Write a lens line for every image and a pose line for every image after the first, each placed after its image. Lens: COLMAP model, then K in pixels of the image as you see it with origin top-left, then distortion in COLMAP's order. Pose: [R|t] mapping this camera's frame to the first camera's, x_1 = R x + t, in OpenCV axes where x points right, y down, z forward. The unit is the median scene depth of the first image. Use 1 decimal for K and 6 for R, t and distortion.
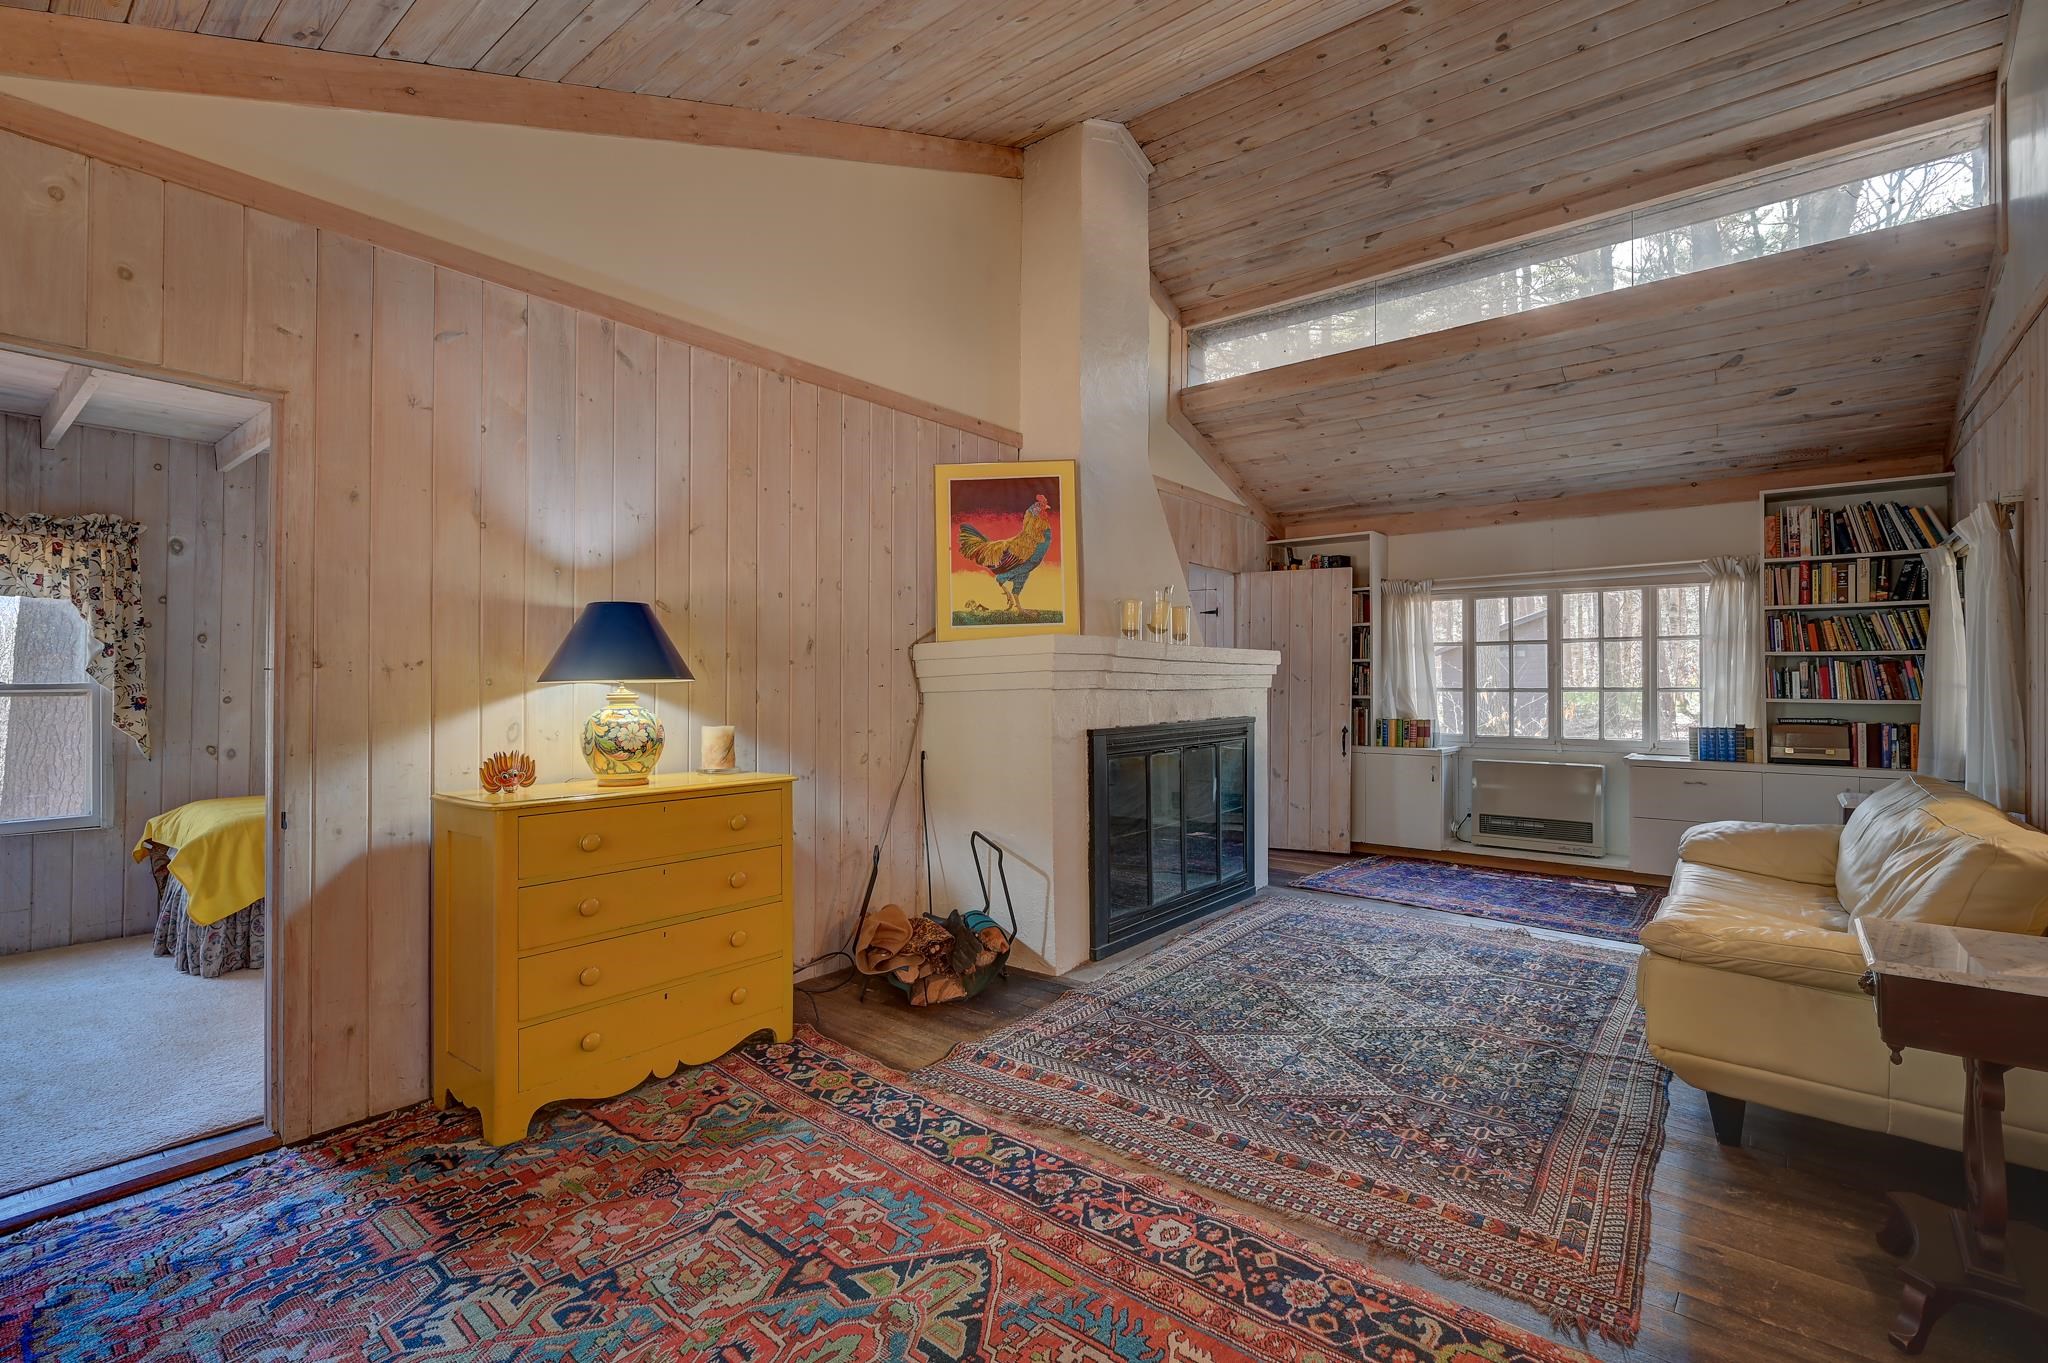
lens RADIAL K [[906.7, 0, 1036.5], [0, 906.7, 676.2], [0, 0, 1]] dist [-0.000885, 0.000163]
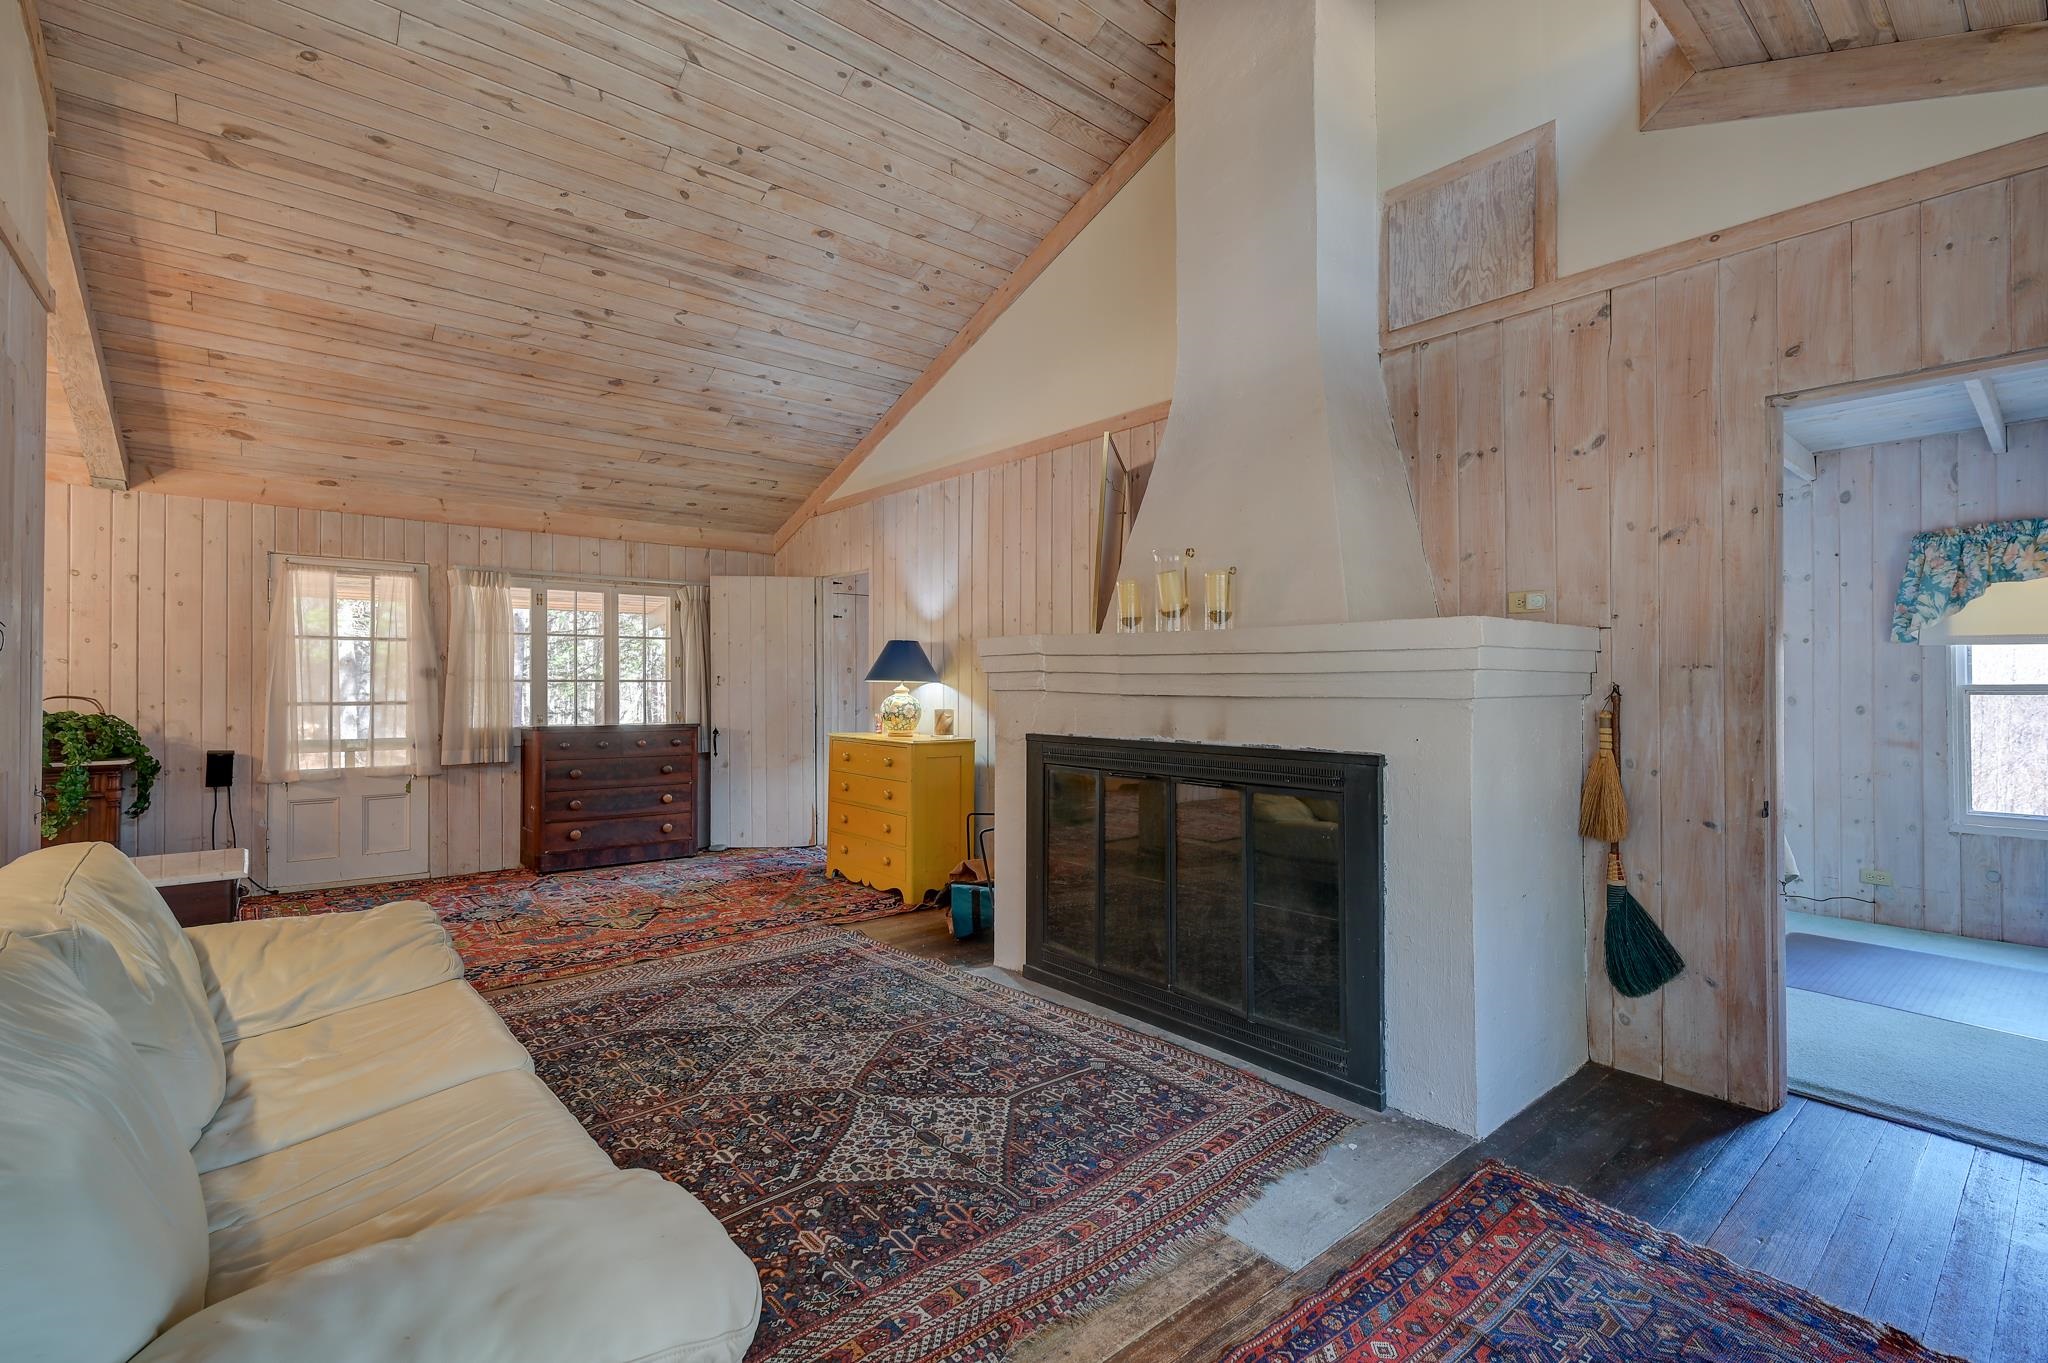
lens RADIAL K [[906.7, 0, 1036.3], [0, 906.7, 672.3], [0, 0, 1]] dist [-0.000885, 0.000163]
pose [[-0.169557, -0.007484, -0.985492, 1.822150], [0.003505, 0.999960, -0.008197, 0.003741], [0.985514, -0.004844, -0.169524, 2.131472]]
